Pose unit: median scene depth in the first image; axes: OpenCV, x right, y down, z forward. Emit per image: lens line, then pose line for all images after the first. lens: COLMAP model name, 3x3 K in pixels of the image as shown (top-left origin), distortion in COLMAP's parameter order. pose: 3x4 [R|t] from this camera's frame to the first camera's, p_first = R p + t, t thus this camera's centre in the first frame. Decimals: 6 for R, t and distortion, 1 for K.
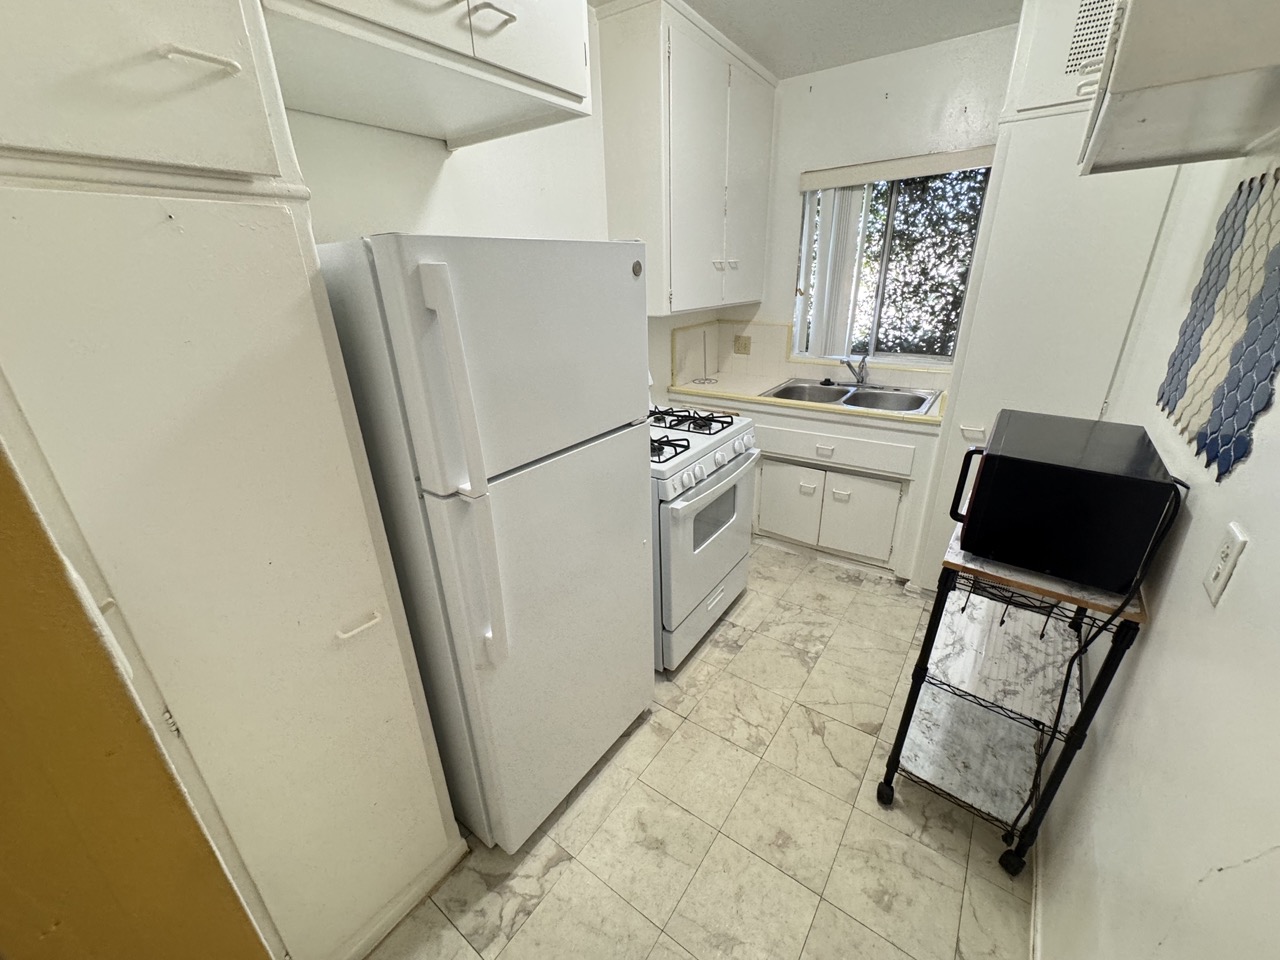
lens RADIAL K [[510.4, 0, 639.7], [0, 510.4, 479.2], [0, 0, 1]] dist [-0.004540, 0.000771]
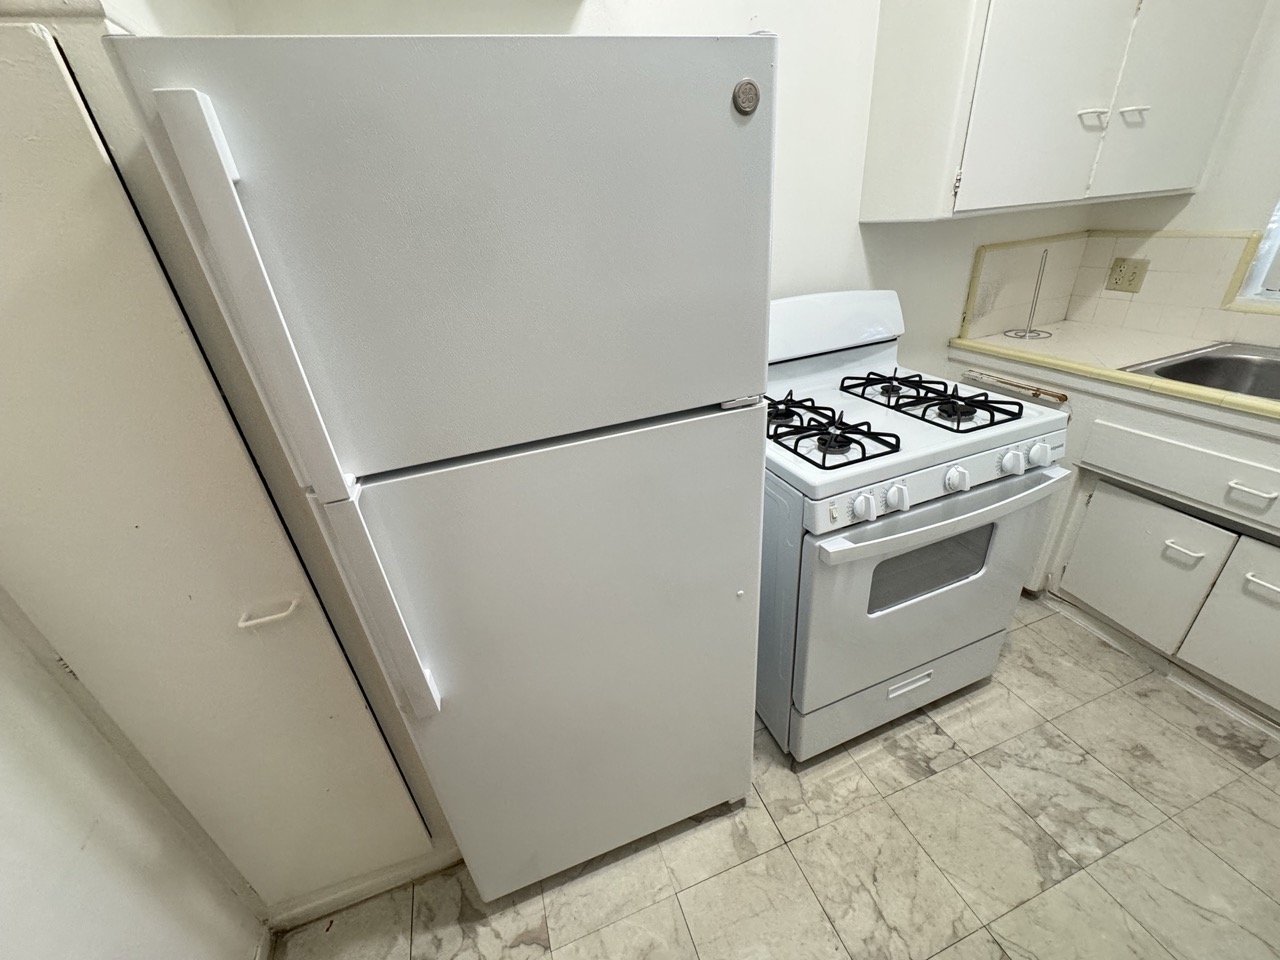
lens RADIAL K [[510.4, 0, 641.2], [0, 510.4, 480.6], [0, 0, 1]] dist [-0.004540, 0.000771]
pose [[0.824223, 0.227069, -0.518744, 0.138916], [-0.158589, 0.971984, 0.173484, -0.068968], [0.543604, -0.060722, 0.837142, 0.287094]]
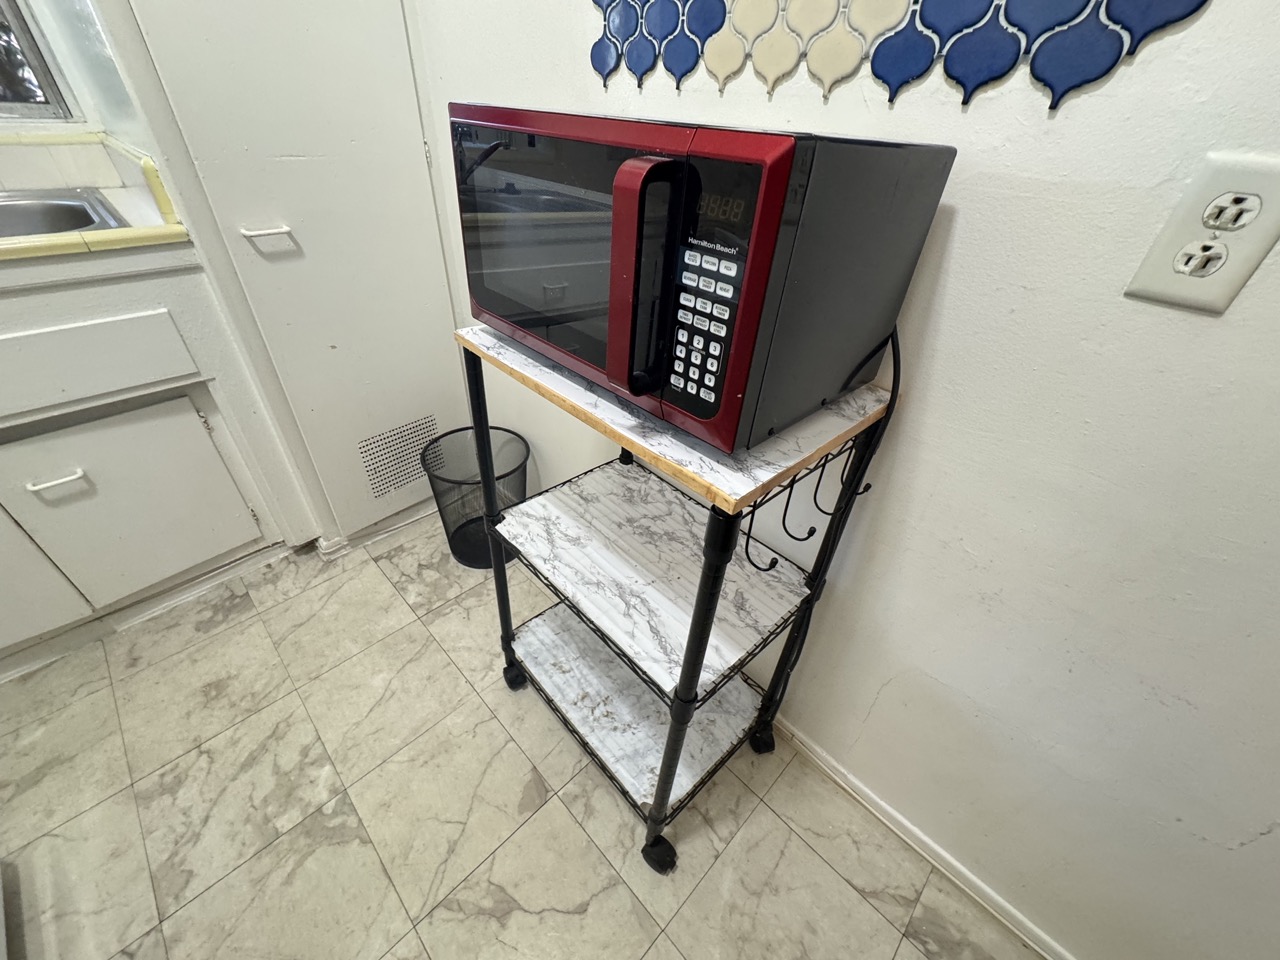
lens RADIAL K [[510.4, 0, 641.8], [0, 510.4, 480.5], [0, 0, 1]] dist [-0.004540, 0.000771]
pose [[0.149940, -0.558895, 0.815570, 0.154844], [0.316759, 0.808569, 0.495862, -0.030688], [-0.936580, 0.183990, 0.298271, 0.501335]]
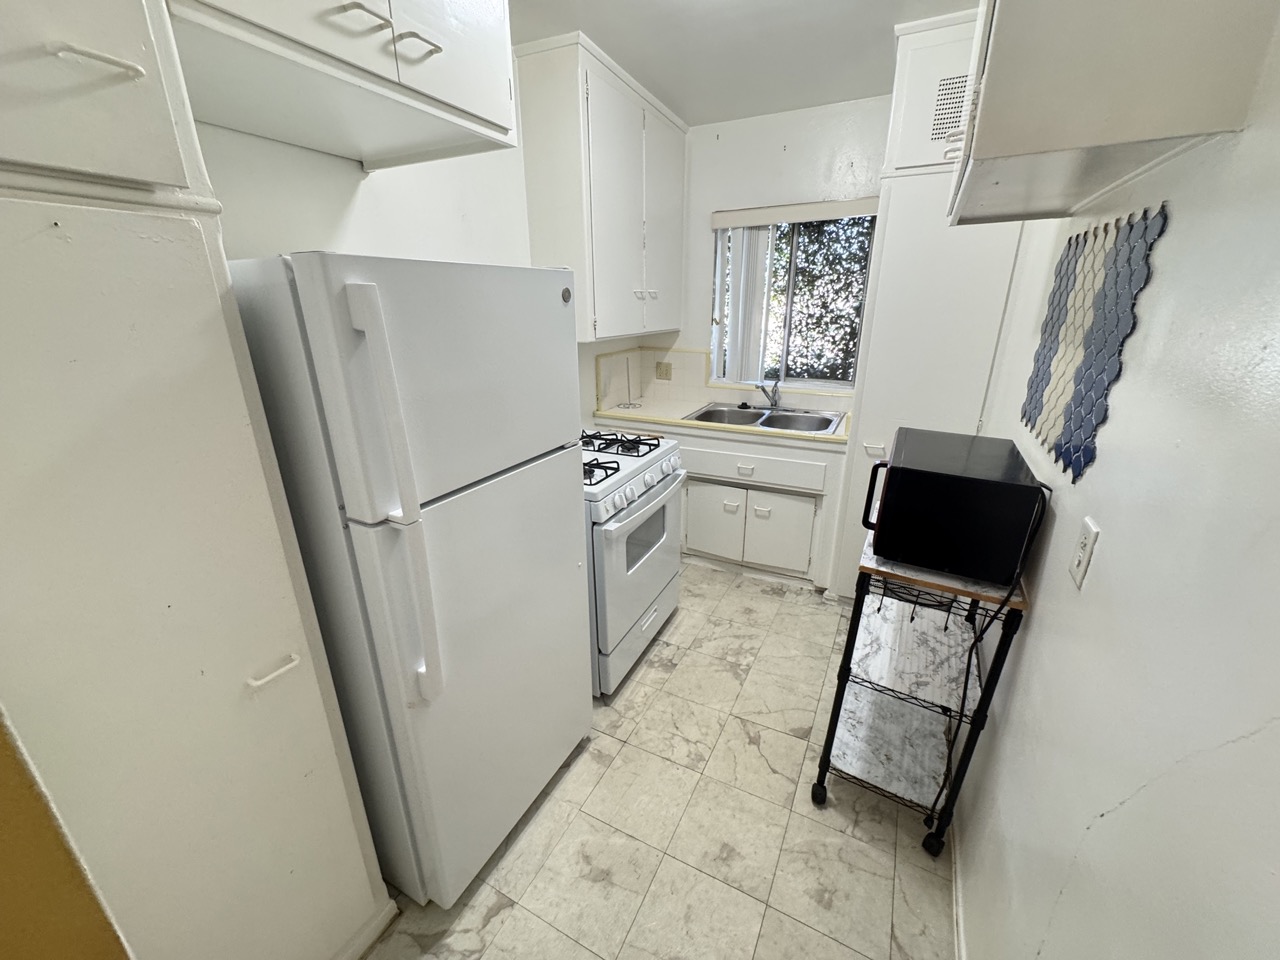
lens RADIAL K [[510.4, 0, 639.6], [0, 510.4, 479.3], [0, 0, 1]] dist [-0.004540, 0.000771]
pose [[0.988156, -0.028631, 0.150761, -0.013828], [0.036070, 0.998251, -0.046836, 0.005082], [-0.149156, 0.051719, 0.987460, -0.007327]]
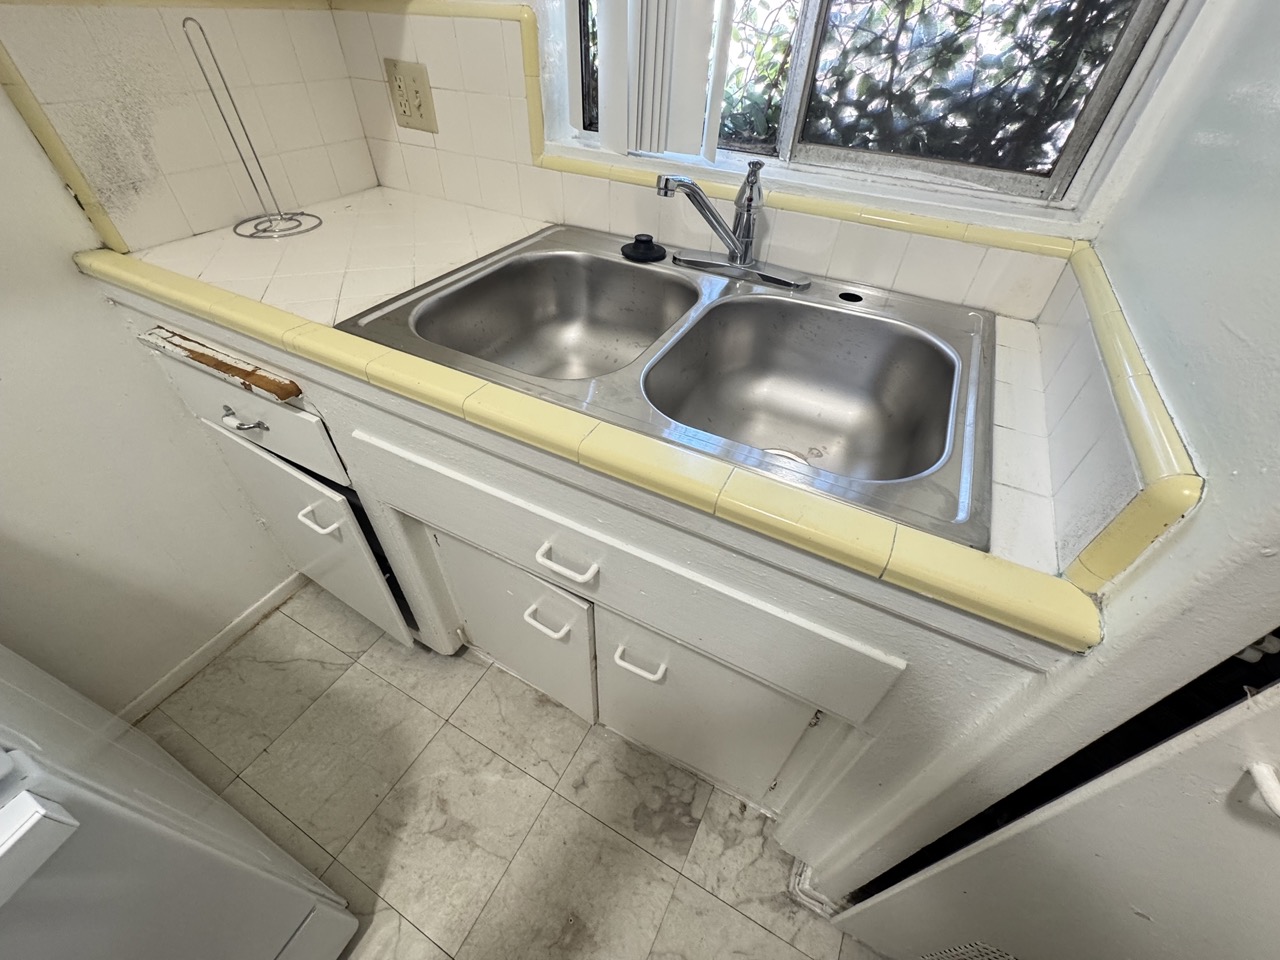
lens RADIAL K [[510.4, 0, 640.2], [0, 510.4, 480.3], [0, 0, 1]] dist [-0.004540, 0.000771]
pose [[0.987071, -0.048345, 0.152819, 0.394192], [-0.008542, 0.936205, 0.351350, -0.210950], [-0.160056, -0.348113, 0.923688, 0.837478]]
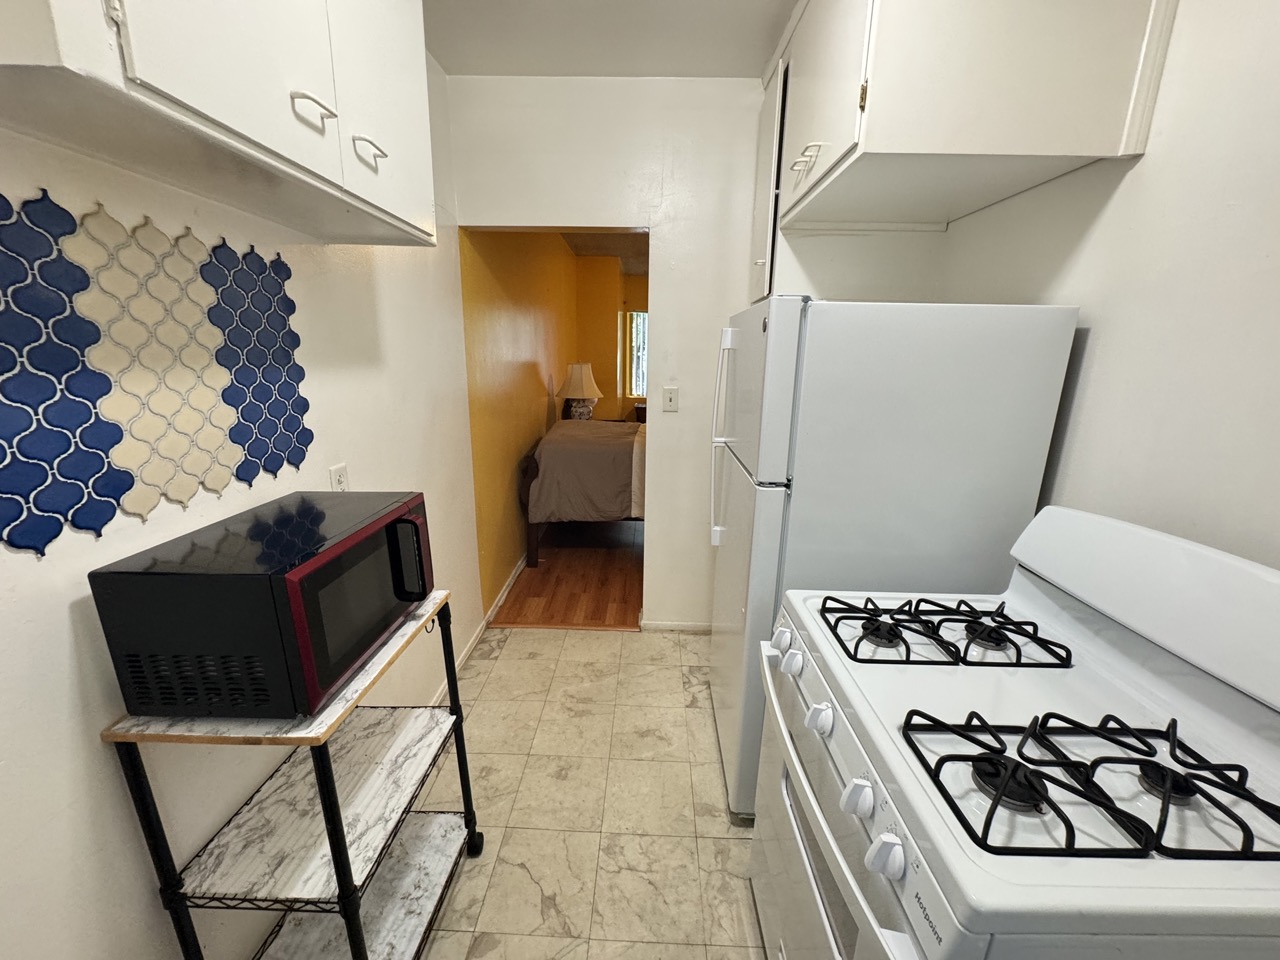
lens RADIAL K [[510.4, 0, 645.7], [0, 510.4, 477.5], [0, 0, 1]] dist [-0.004540, 0.000771]
pose [[-0.814915, 0.149985, -0.559838, 0.434977], [-0.217195, 0.816518, 0.534906, -0.363450], [0.537345, 0.557497, -0.632817, 0.927797]]
